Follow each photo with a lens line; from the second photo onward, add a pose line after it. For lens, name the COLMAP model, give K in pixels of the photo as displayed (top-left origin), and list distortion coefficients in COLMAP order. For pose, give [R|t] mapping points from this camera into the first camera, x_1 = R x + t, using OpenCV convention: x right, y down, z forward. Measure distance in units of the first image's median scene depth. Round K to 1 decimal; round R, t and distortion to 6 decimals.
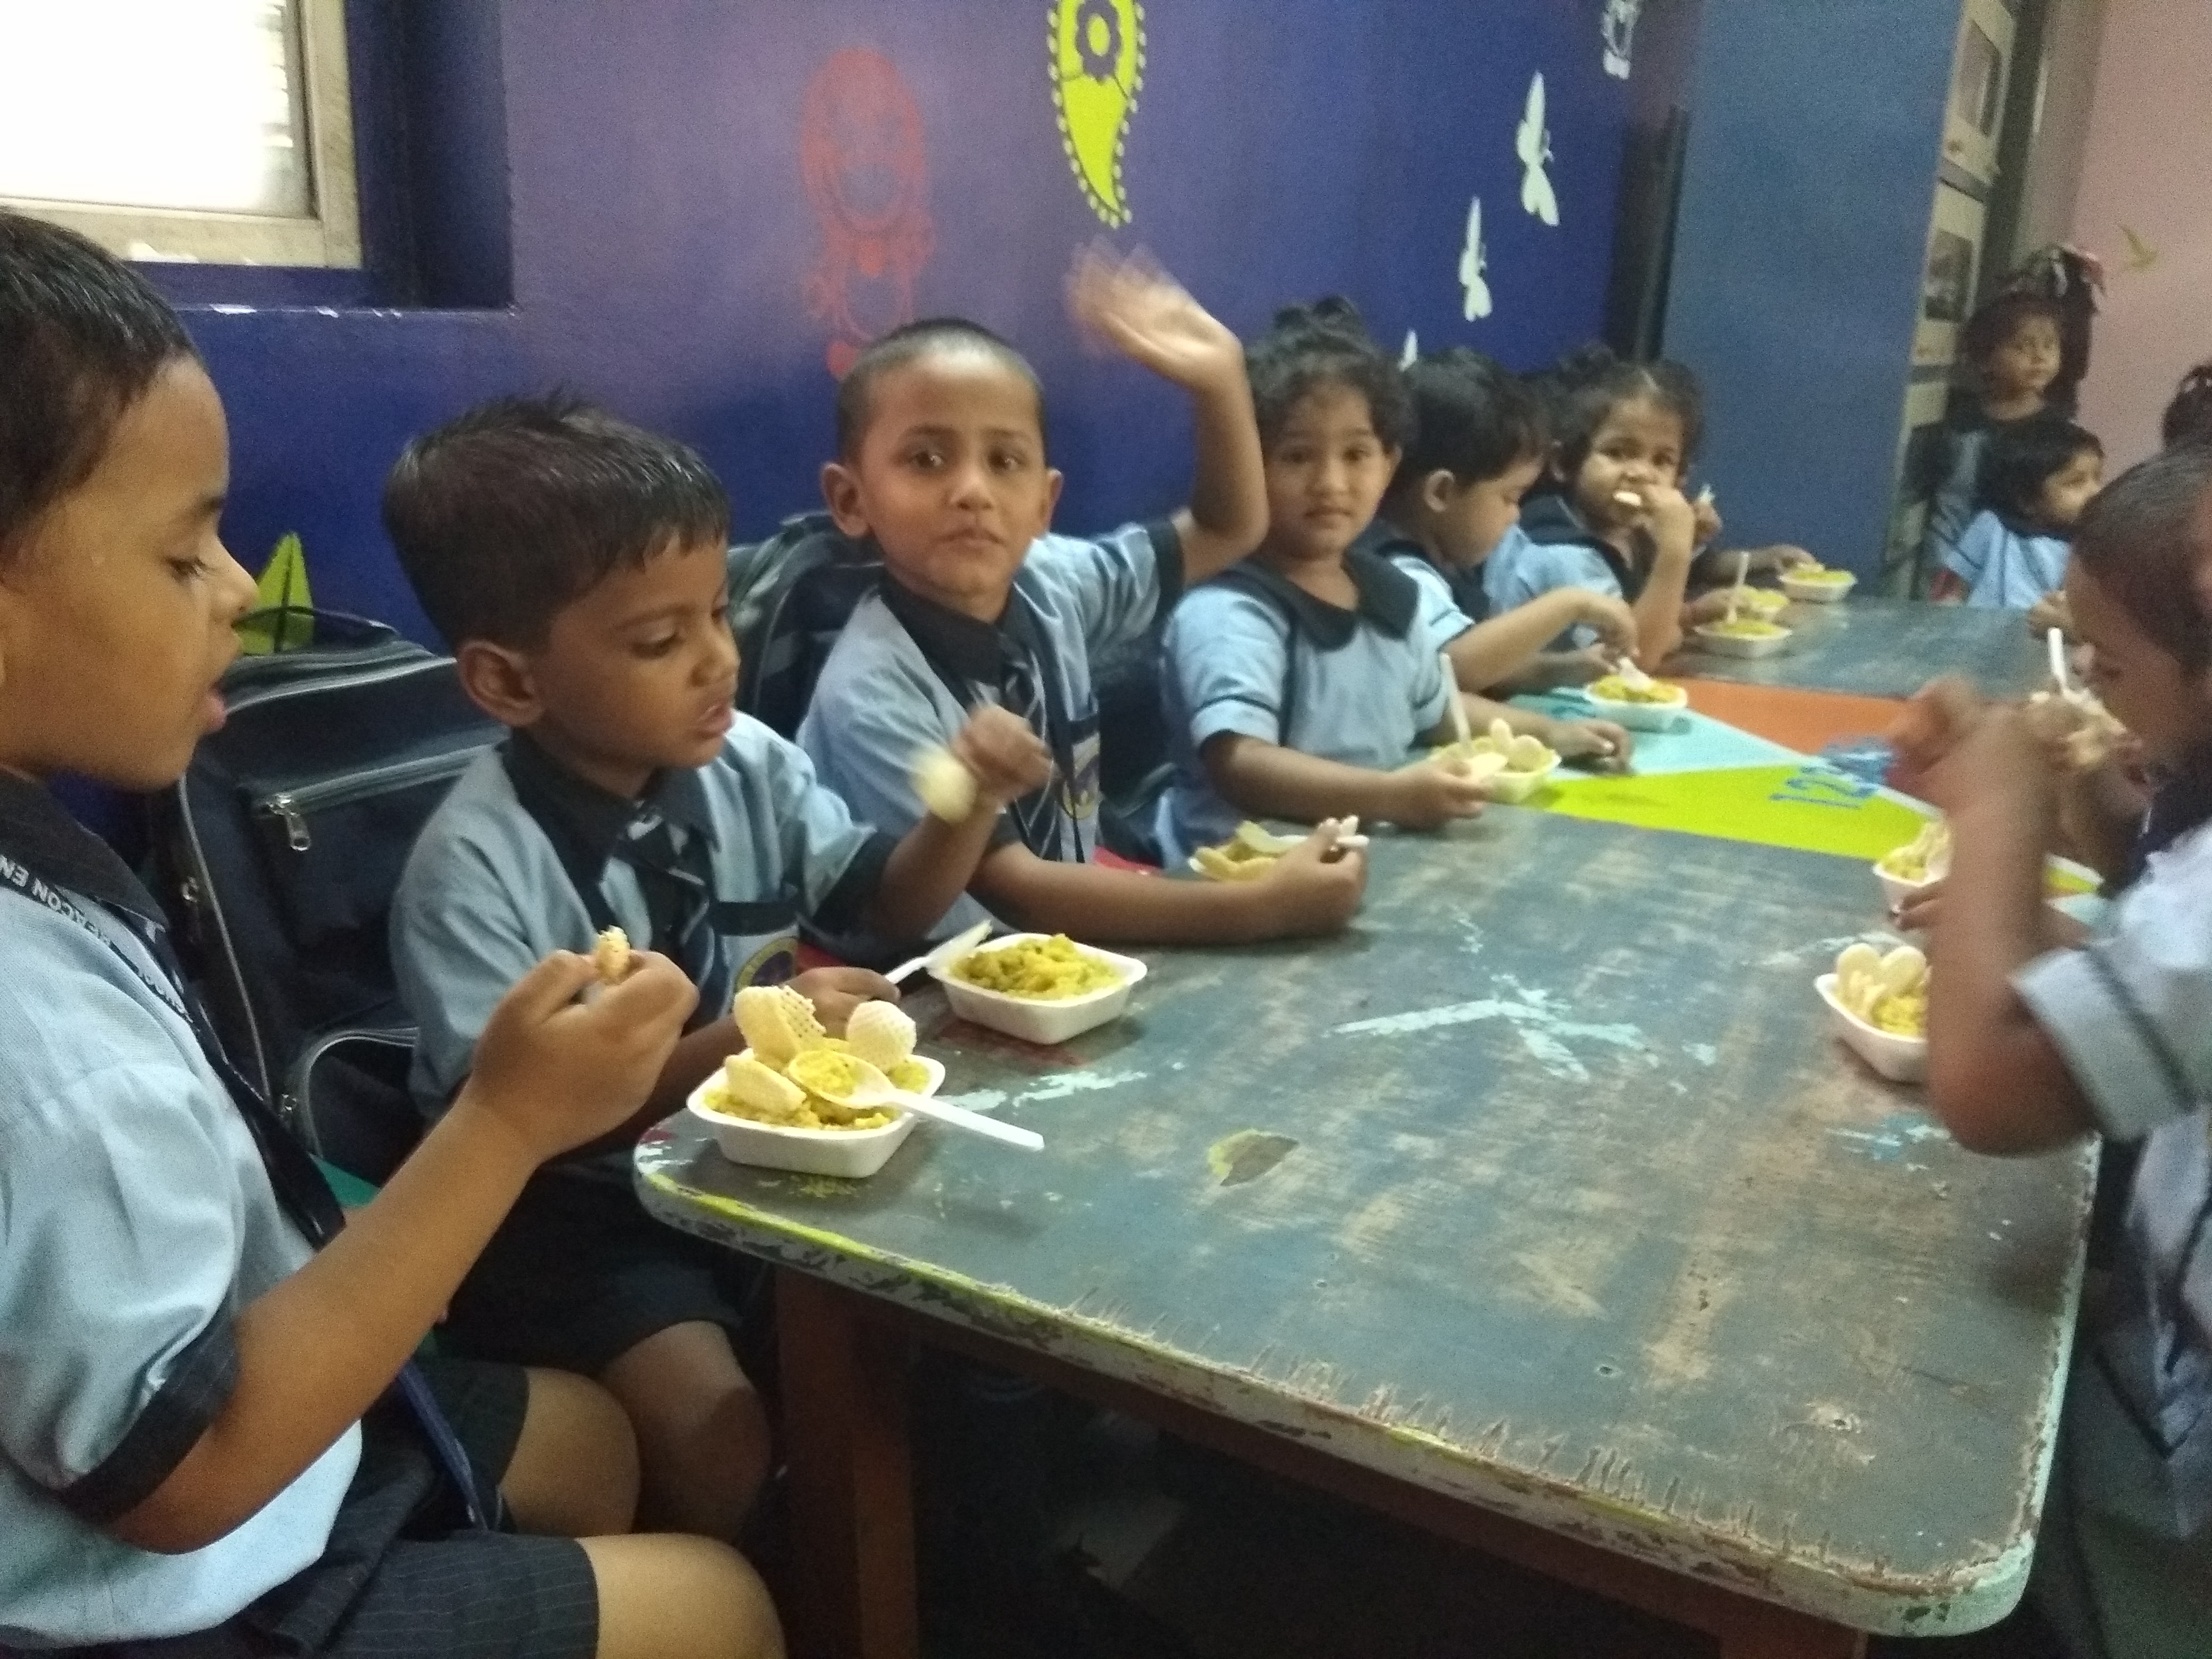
lens RADIAL K [[1797.1, 0, 1106.0], [0, 1797.1, 829.5], [0, 0, 1]] dist [0.085525, -0.144601]
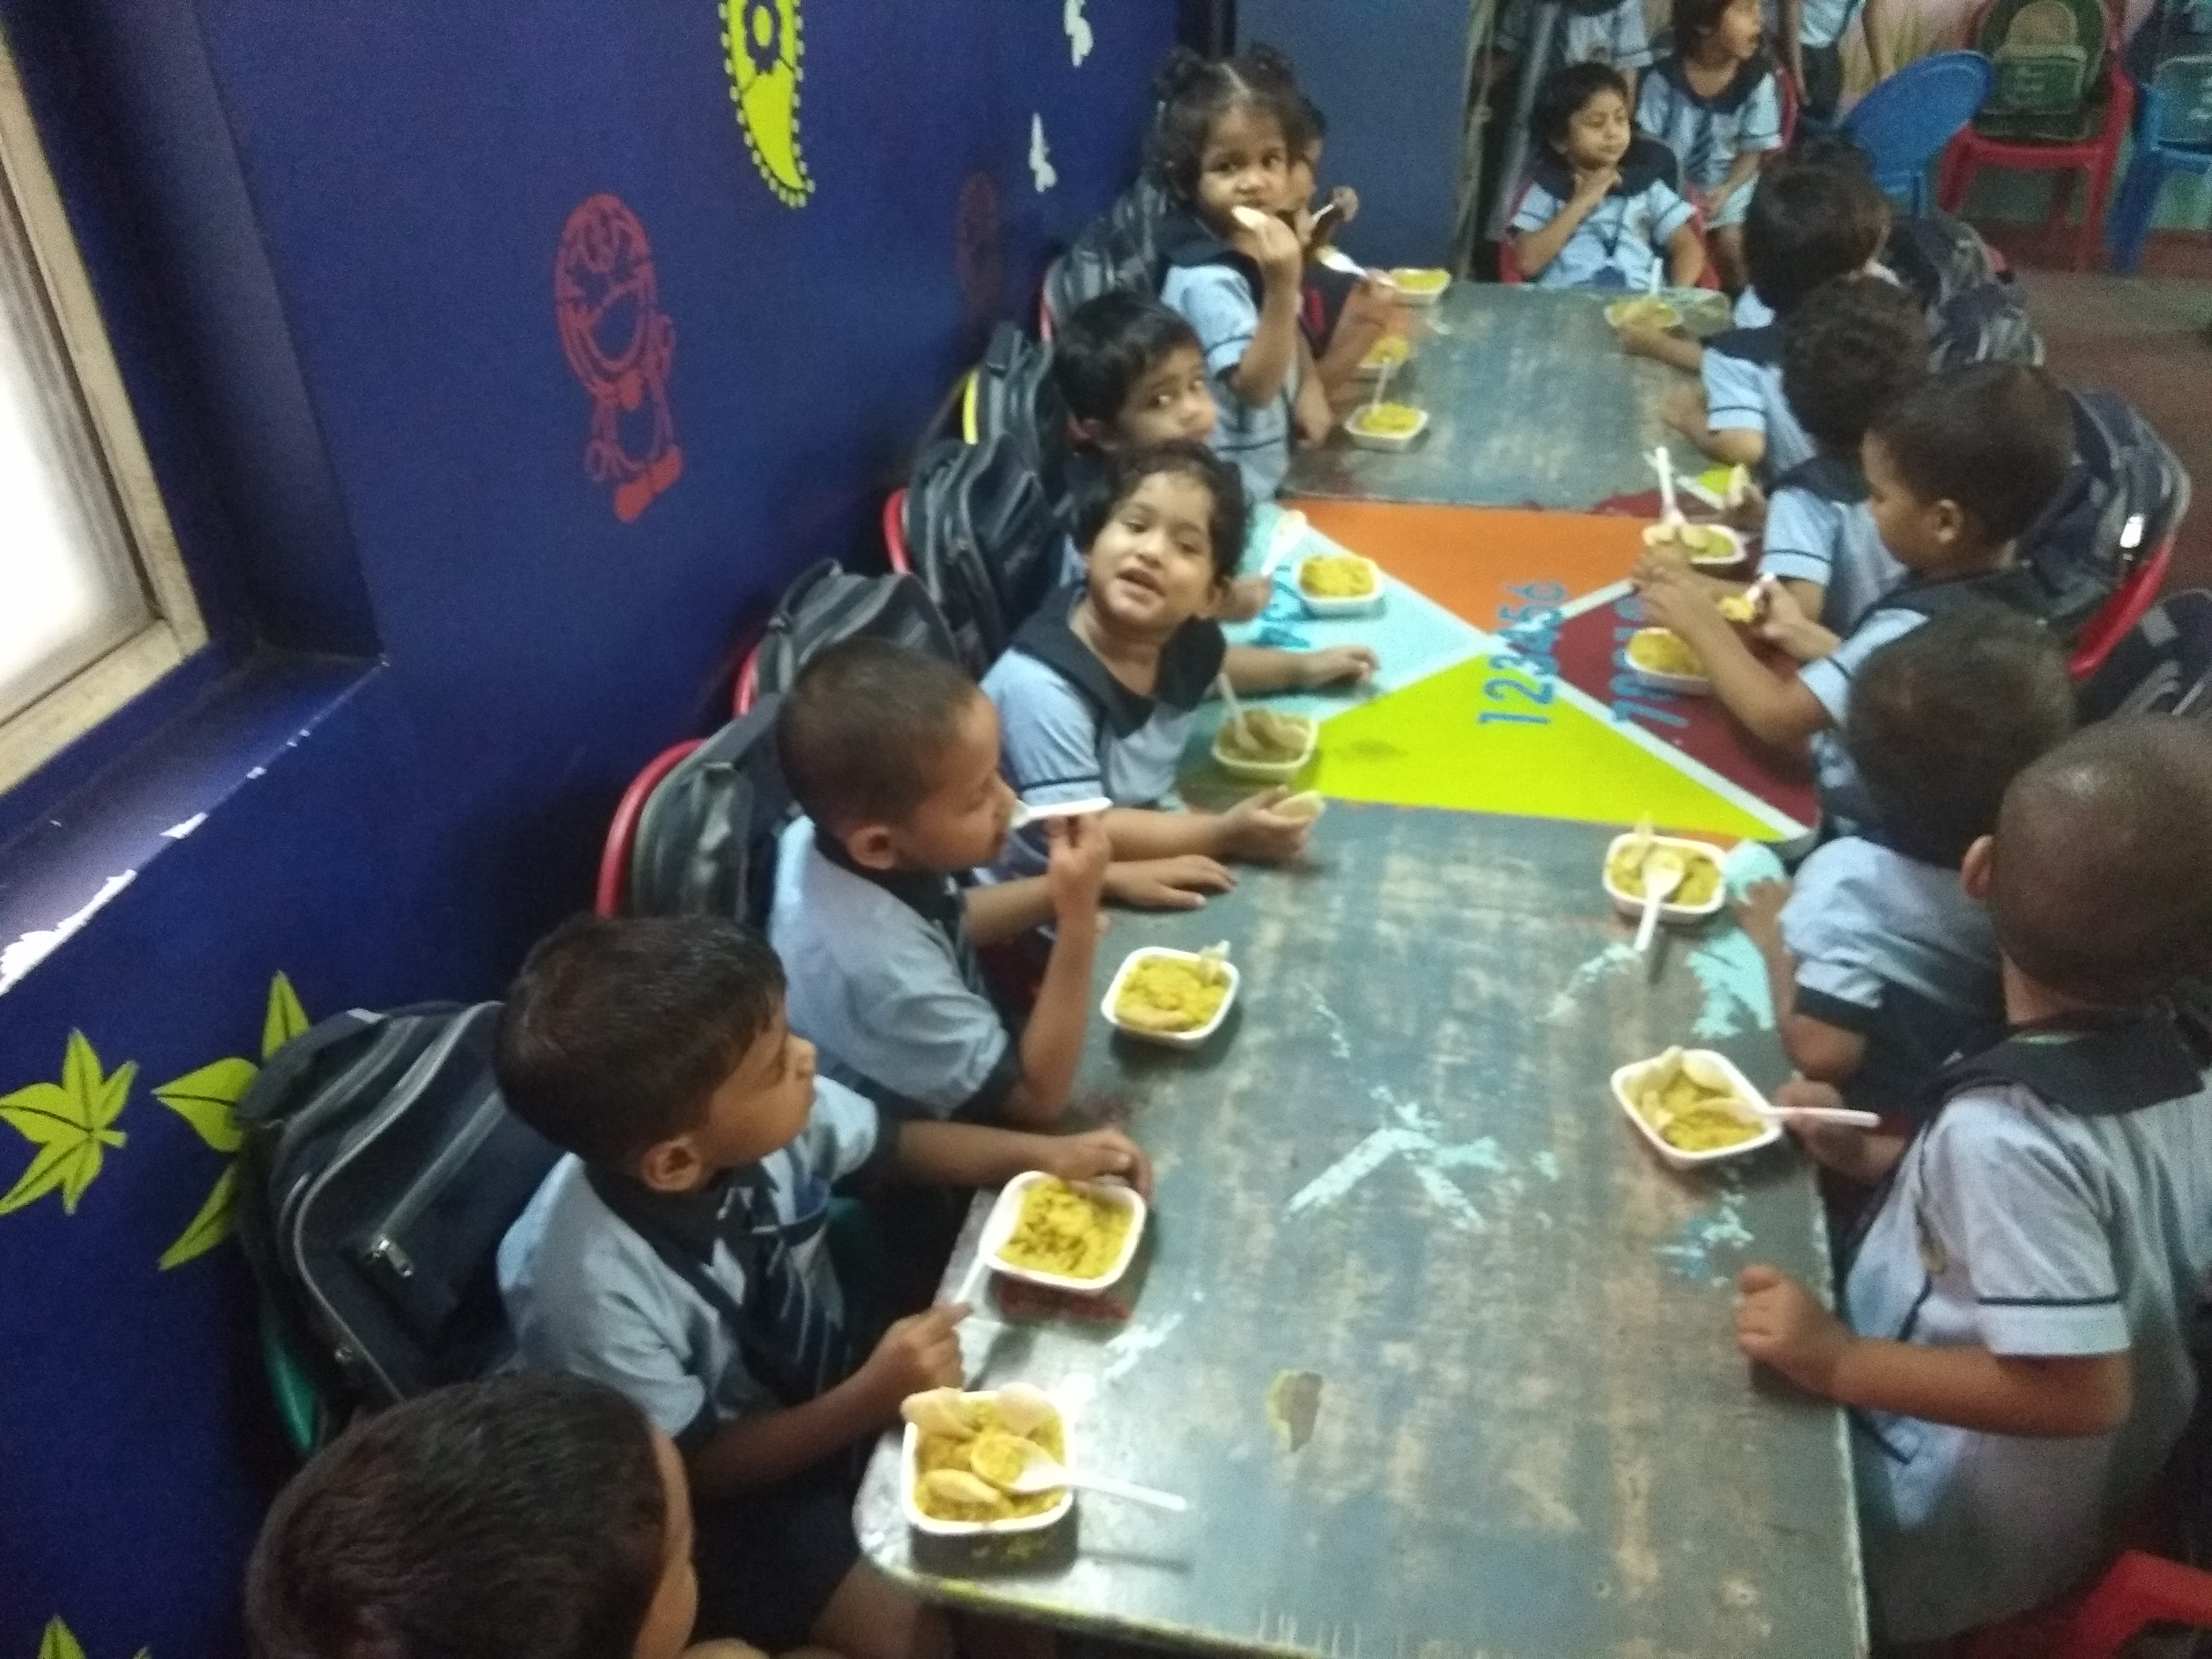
lens RADIAL K [[1767.9, 0, 1104.9], [0, 1767.9, 820.4], [0, 0, 1]] dist [0.096875, -0.185494]
pose [[0.953992, -0.214214, 0.209790, -0.203943], [0.134045, 0.930584, 0.340655, -0.589145], [-0.268200, -0.296860, 0.916484, -0.061425]]
